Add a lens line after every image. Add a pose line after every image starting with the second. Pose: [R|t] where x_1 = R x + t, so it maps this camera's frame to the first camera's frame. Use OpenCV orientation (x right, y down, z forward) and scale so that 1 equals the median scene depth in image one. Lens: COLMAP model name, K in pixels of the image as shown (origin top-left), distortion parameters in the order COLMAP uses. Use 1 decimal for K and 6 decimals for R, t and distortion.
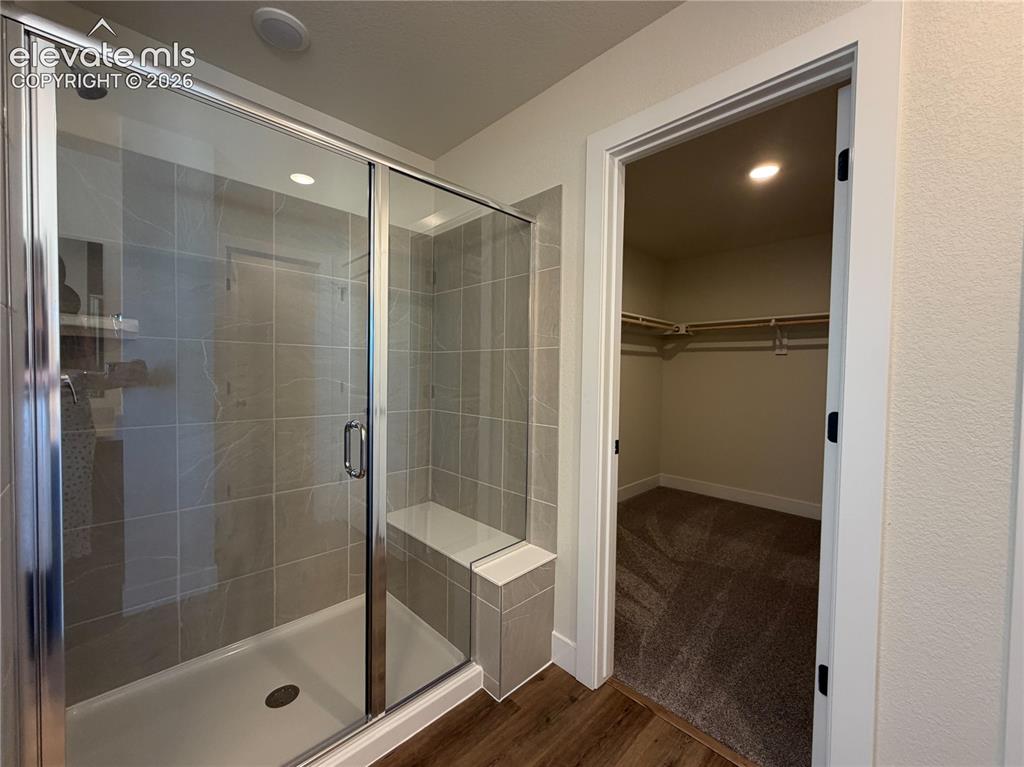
lens RADIAL K [[406.0, 0, 509.0], [0, 406.0, 386.1], [0, 0, 1]] dist [0.000769, 0.000110]
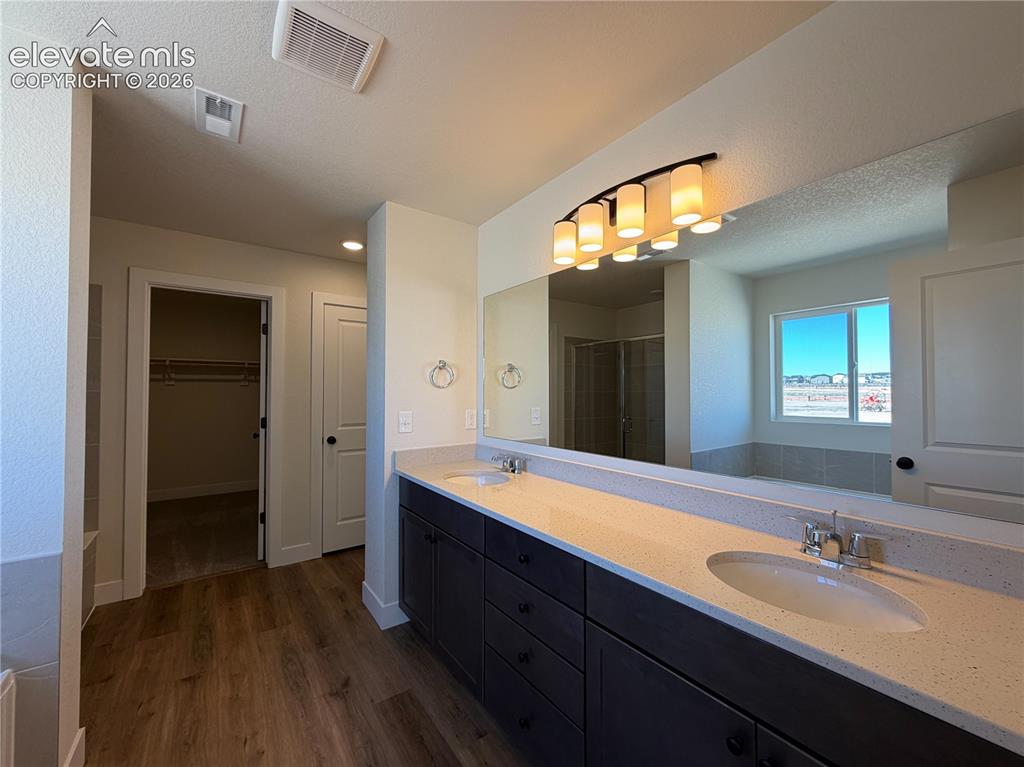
lens RADIAL K [[415.8, 0, 511.7], [0, 415.8, 377.2], [0, 0, 1]] dist [0.000985, 0.000593]
pose [[0.147001, 0.022199, 0.988887, -0.574917], [0.038312, 0.998870, -0.028118, -0.021925], [-0.988394, 0.042019, 0.145985, -0.360068]]
